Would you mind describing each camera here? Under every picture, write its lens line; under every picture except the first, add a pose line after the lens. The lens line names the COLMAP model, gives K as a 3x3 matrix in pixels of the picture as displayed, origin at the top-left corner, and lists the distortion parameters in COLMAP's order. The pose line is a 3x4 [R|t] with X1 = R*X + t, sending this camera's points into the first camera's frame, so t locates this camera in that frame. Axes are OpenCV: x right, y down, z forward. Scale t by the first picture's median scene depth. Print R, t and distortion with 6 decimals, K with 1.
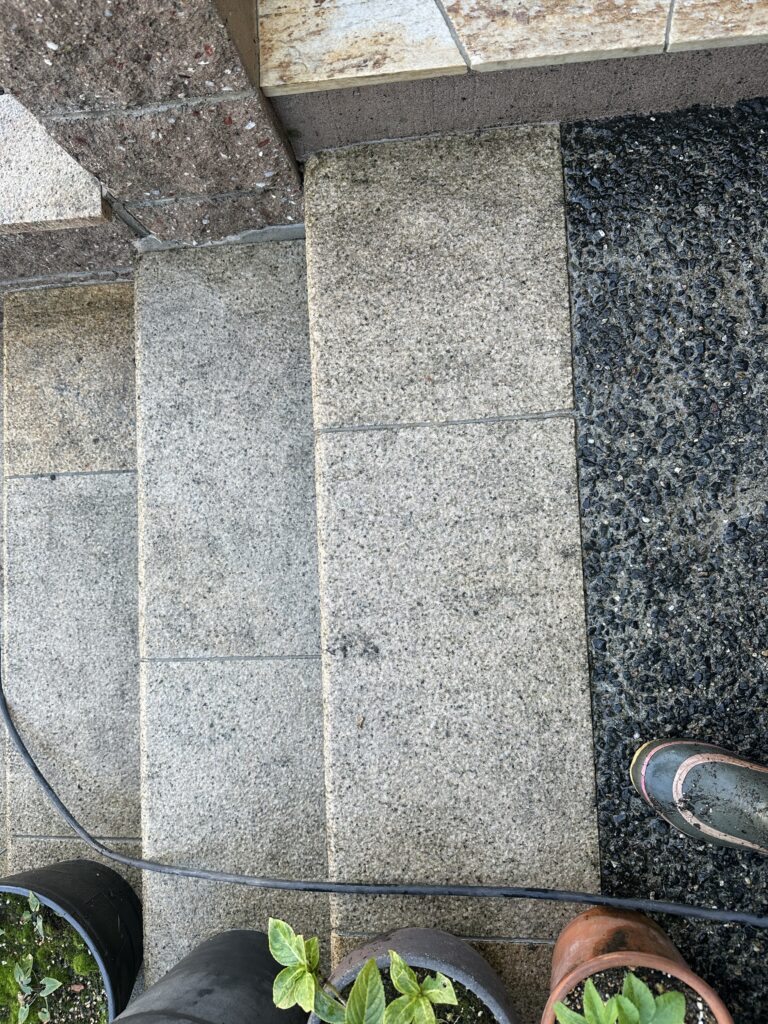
lens RADIAL K [[701.2, 0, 384.0], [0, 701.2, 512.0], [0, 0, 1]] dist [0.002637, -0.017216]
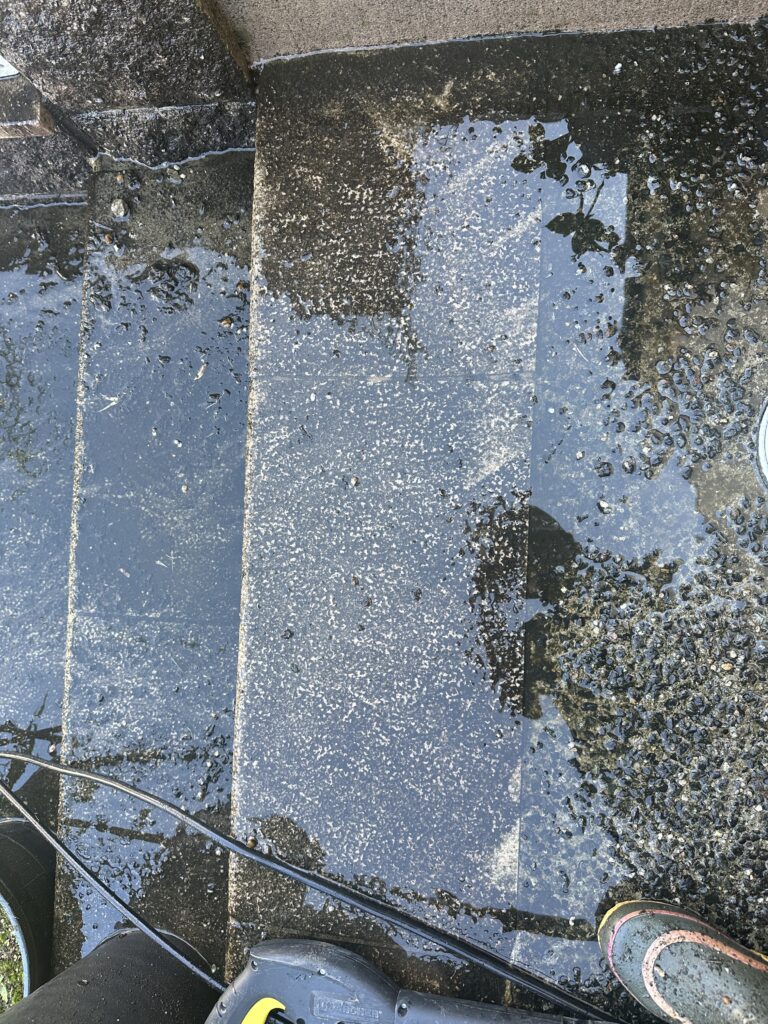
lens RADIAL K [[701.2, 0, 384.0], [0, 701.2, 512.0], [0, 0, 1]] dist [0.002637, -0.017216]
pose [[0.995594, 0.078980, -0.050547, 0.146157], [-0.076366, 0.995738, 0.051702, -0.003550], [0.054415, -0.047614, 0.997383, 0.112559]]
